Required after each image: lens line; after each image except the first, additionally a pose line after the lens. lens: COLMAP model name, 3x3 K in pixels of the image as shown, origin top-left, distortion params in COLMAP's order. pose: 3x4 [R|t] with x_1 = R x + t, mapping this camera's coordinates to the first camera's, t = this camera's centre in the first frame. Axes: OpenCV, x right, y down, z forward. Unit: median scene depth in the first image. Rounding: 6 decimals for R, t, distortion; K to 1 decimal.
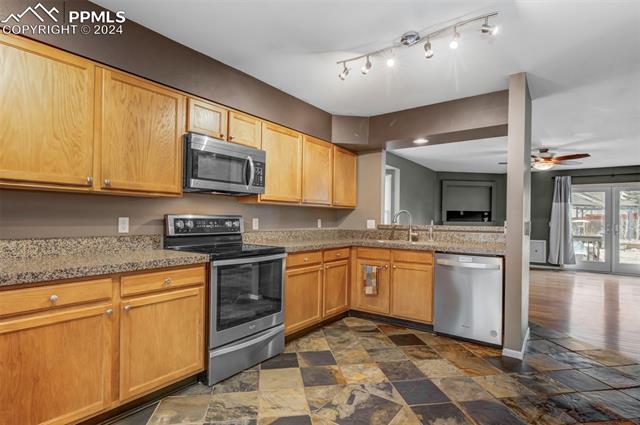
lens RADIAL K [[329.3, 0, 315.4], [0, 329.3, 215.6], [0, 0, 1]] dist [-0.001686, 0.000745]
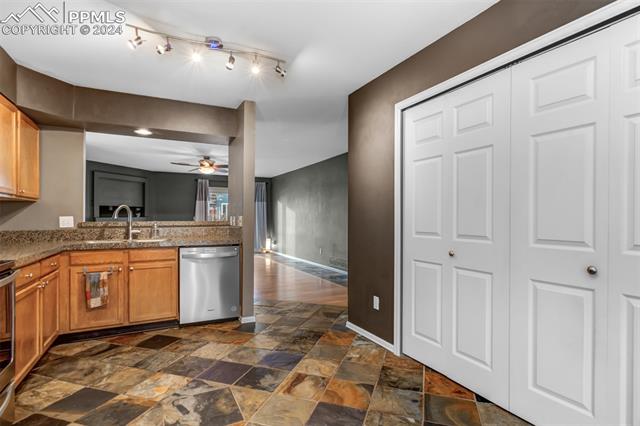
lens RADIAL K [[329.3, 0, 315.2], [0, 329.3, 215.4], [0, 0, 1]] dist [-0.001686, 0.000745]
pose [[0.450204, -0.007234, 0.892897, -0.337390], [-0.005644, 0.999924, 0.010947, -0.001486], [-0.892908, -0.009967, 0.450129, 0.155274]]
